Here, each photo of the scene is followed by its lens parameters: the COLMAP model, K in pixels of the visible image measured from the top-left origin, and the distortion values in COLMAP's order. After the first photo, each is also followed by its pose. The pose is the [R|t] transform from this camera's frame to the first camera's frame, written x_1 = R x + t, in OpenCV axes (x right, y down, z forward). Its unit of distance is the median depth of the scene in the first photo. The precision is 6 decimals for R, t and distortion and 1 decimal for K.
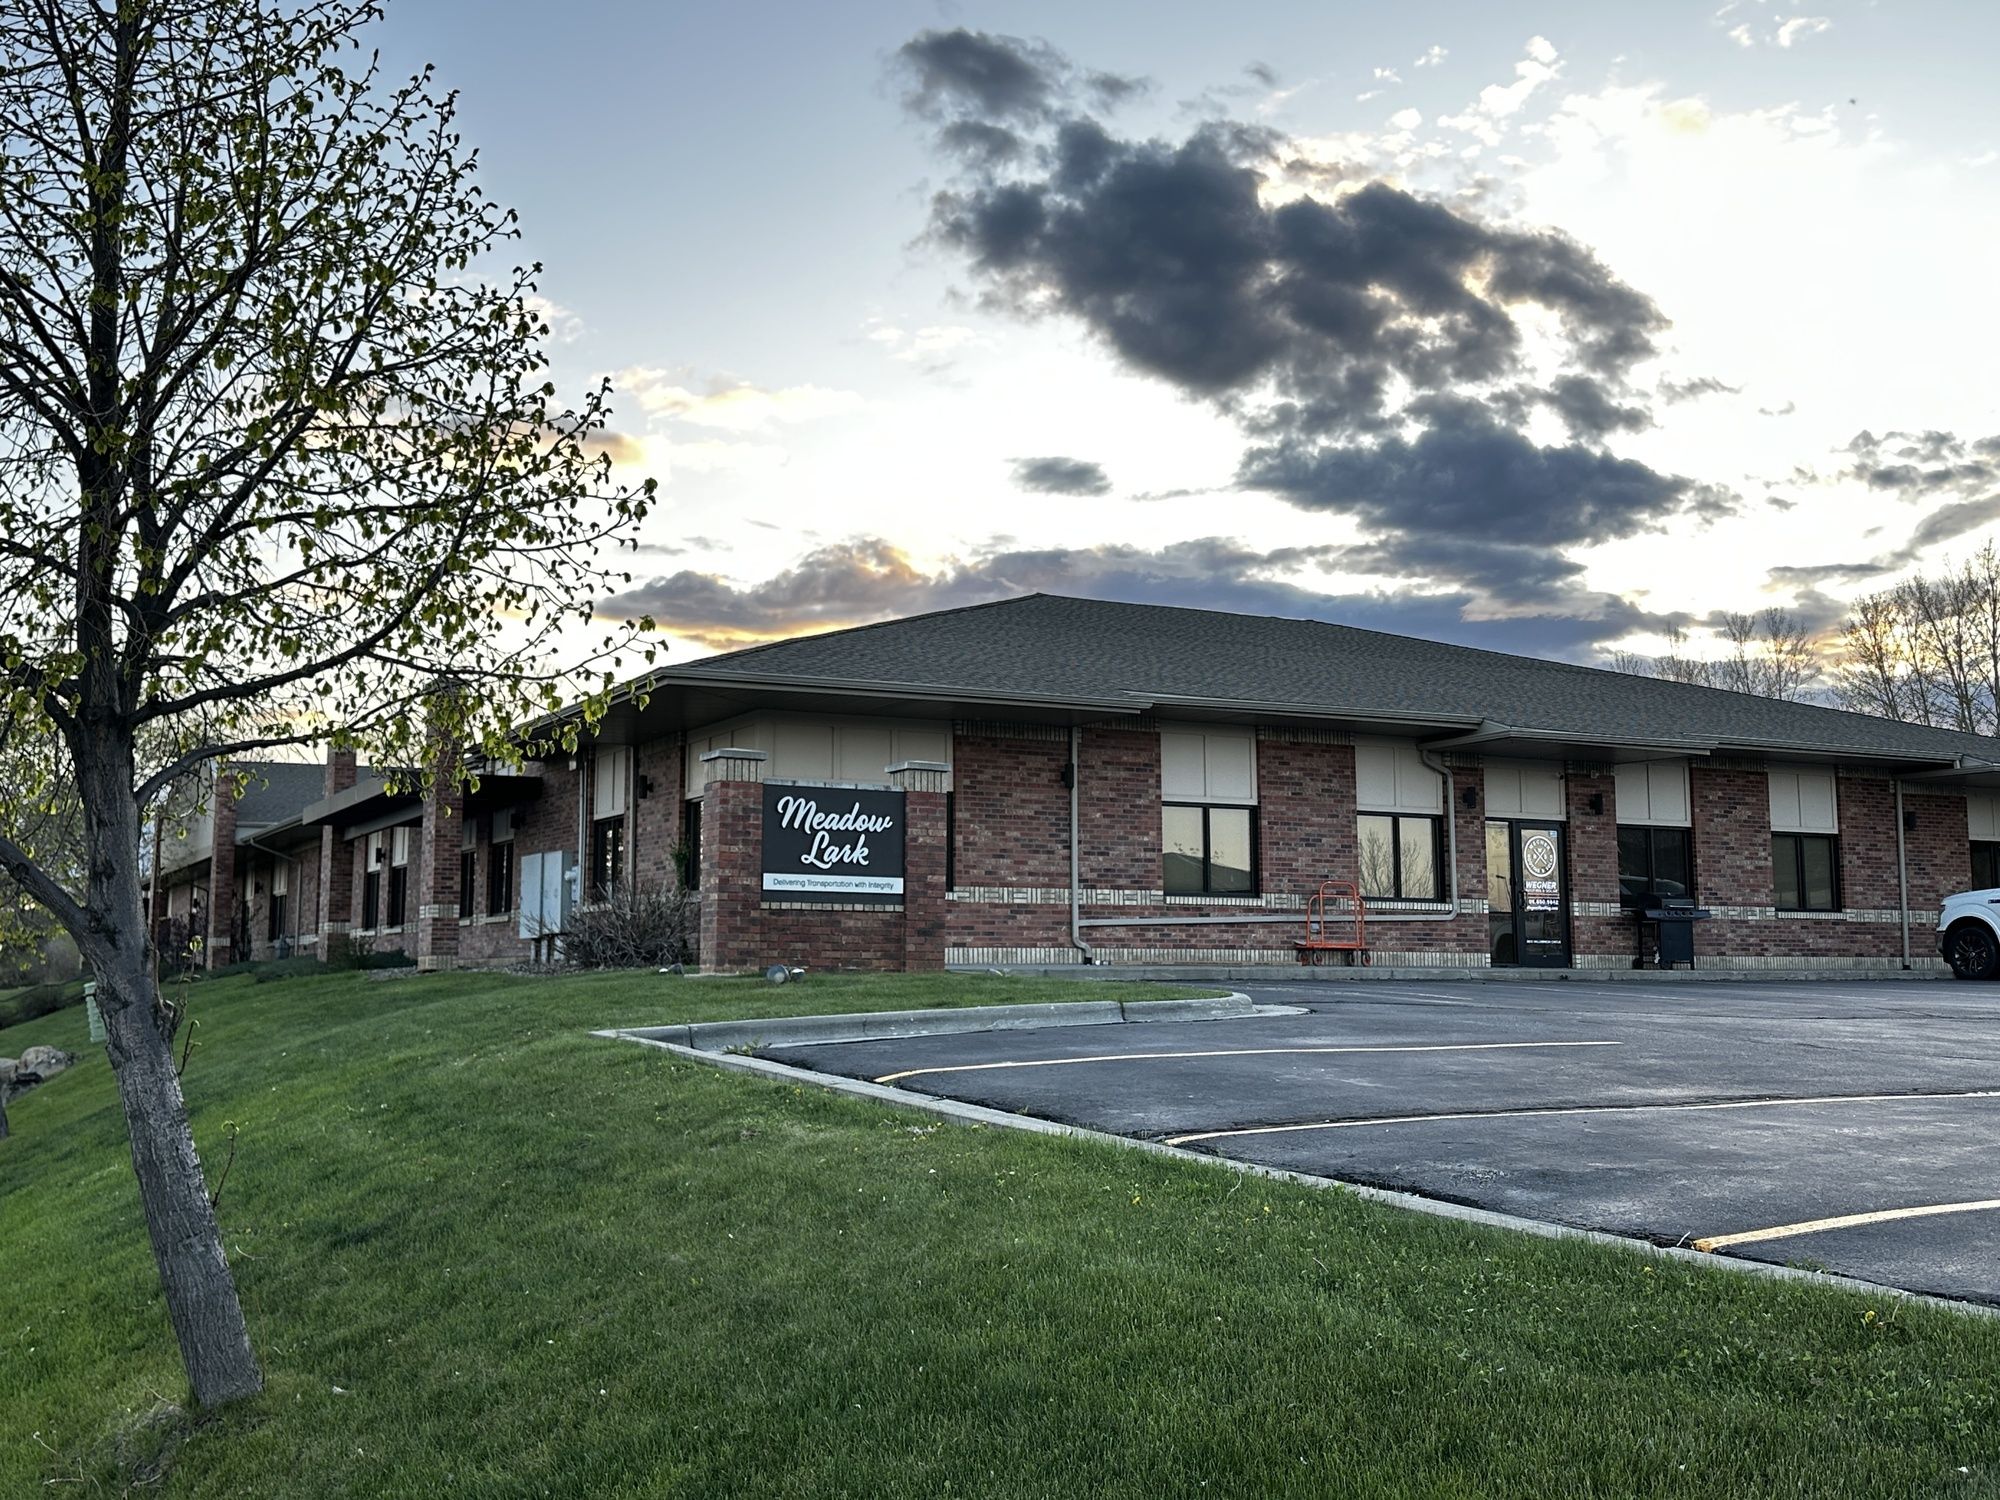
lens RADIAL K [[2115.7, 0, 1000.0], [0, 2115.7, 750.0], [0, 0, 1]] dist [0.111626, -0.023956]
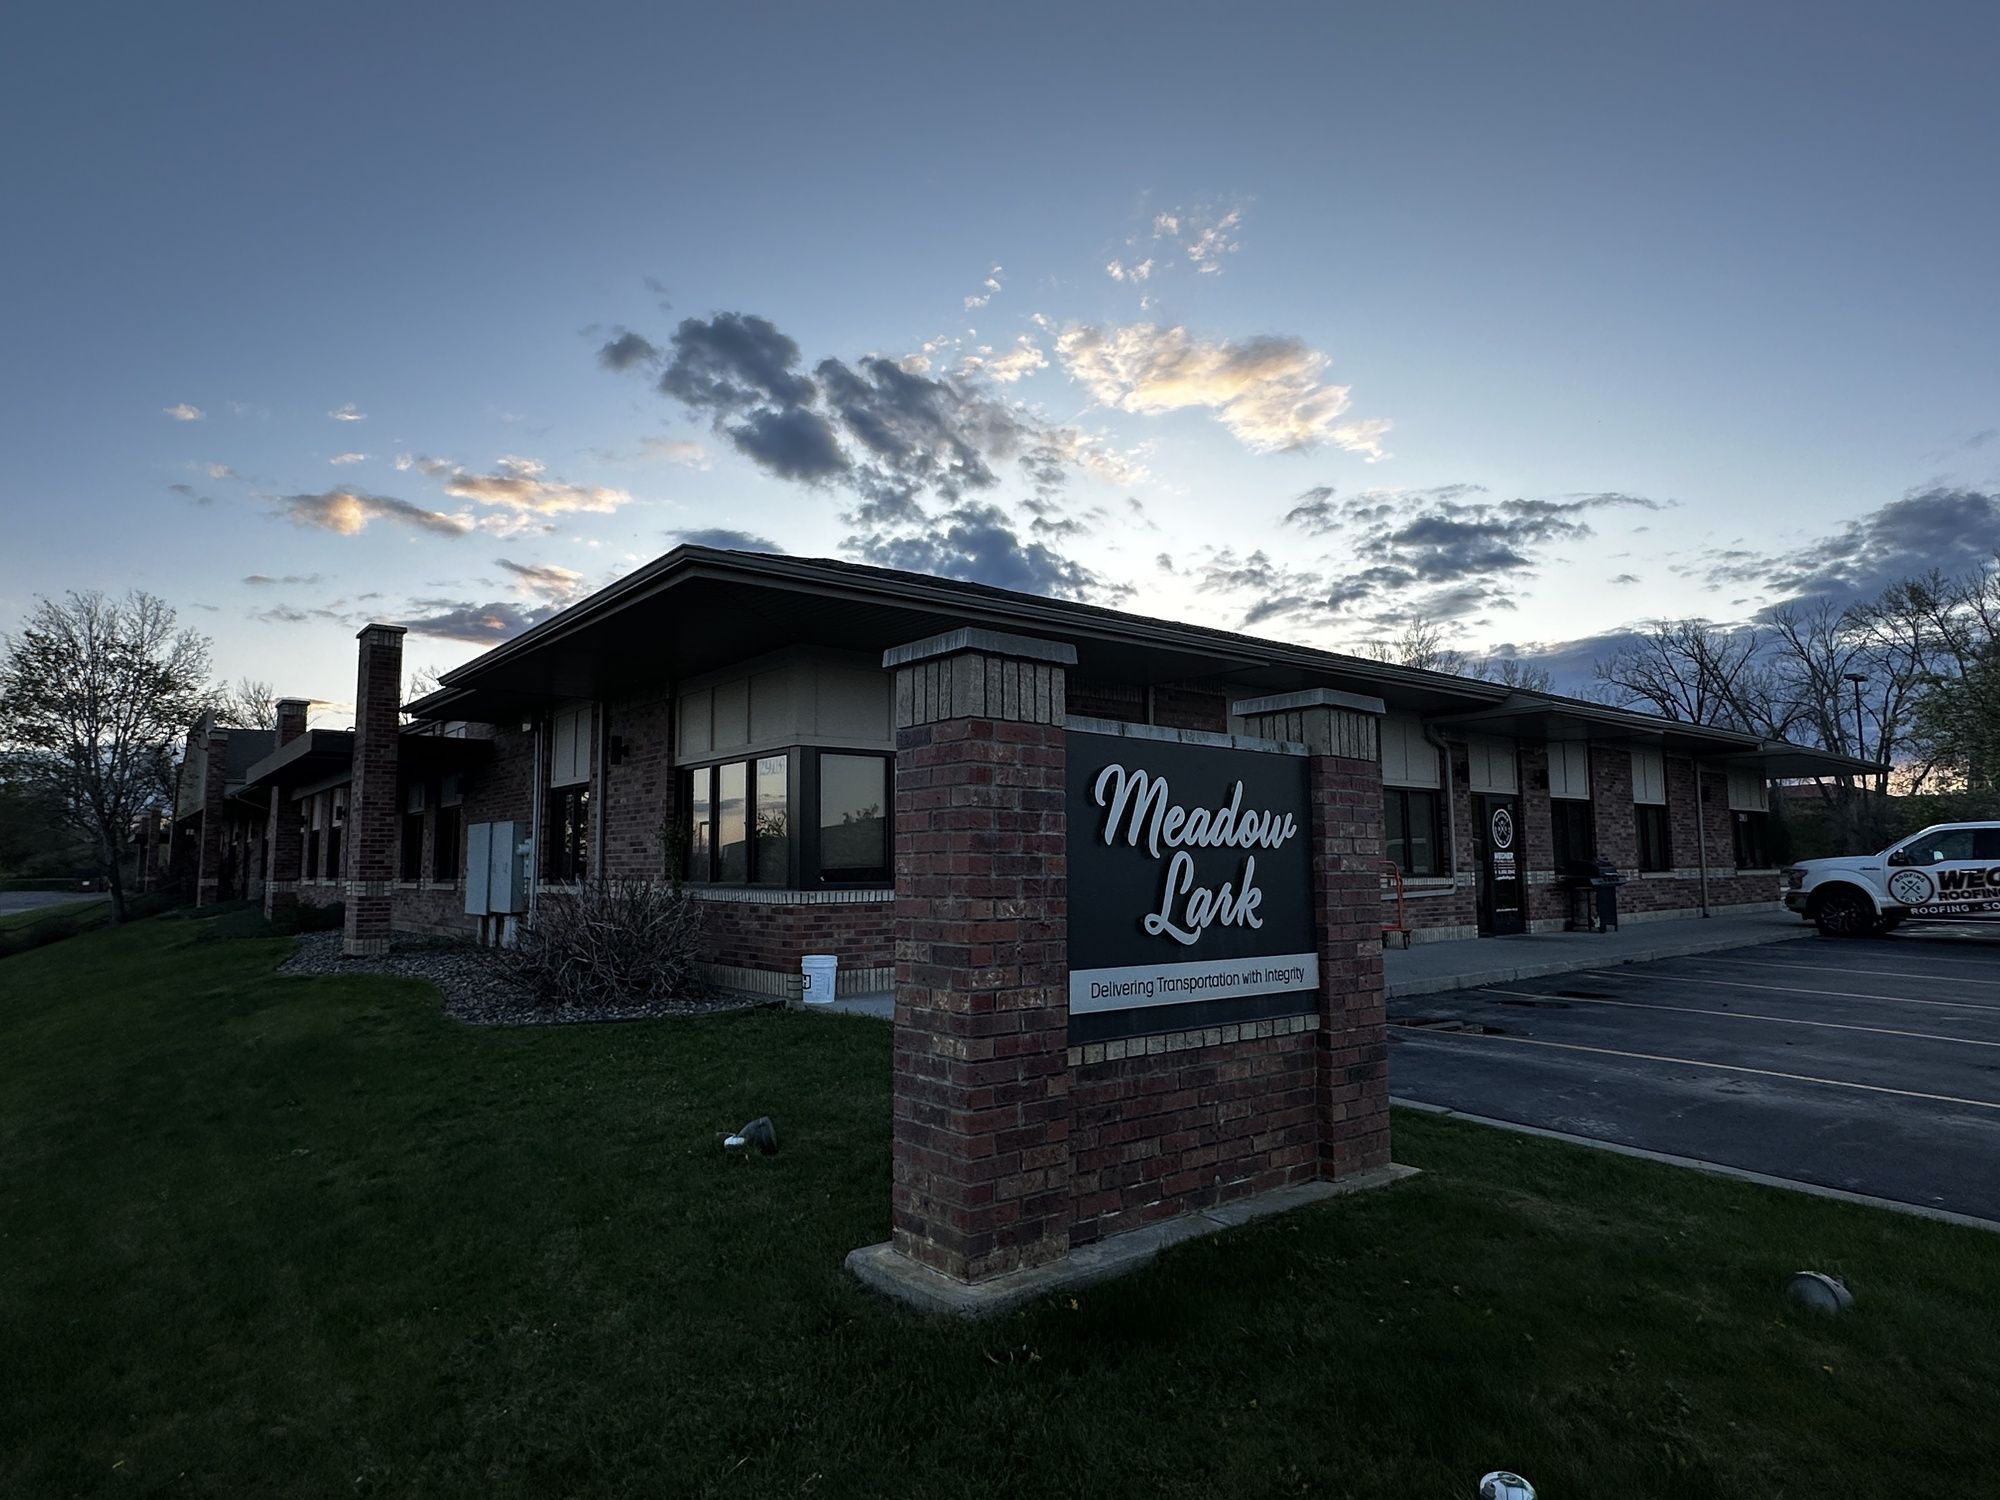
lens RADIAL K [[1144.2, 0, 1000.0], [0, 1144.2, 750.0], [0, 0, 1]] dist [-0.007389, -0.000803]
pose [[0.980987, 0.013779, 0.193583, -0.103804], [-0.015284, 0.999863, 0.006282, 0.011817], [-0.193470, -0.009121, 0.981064, 0.514849]]
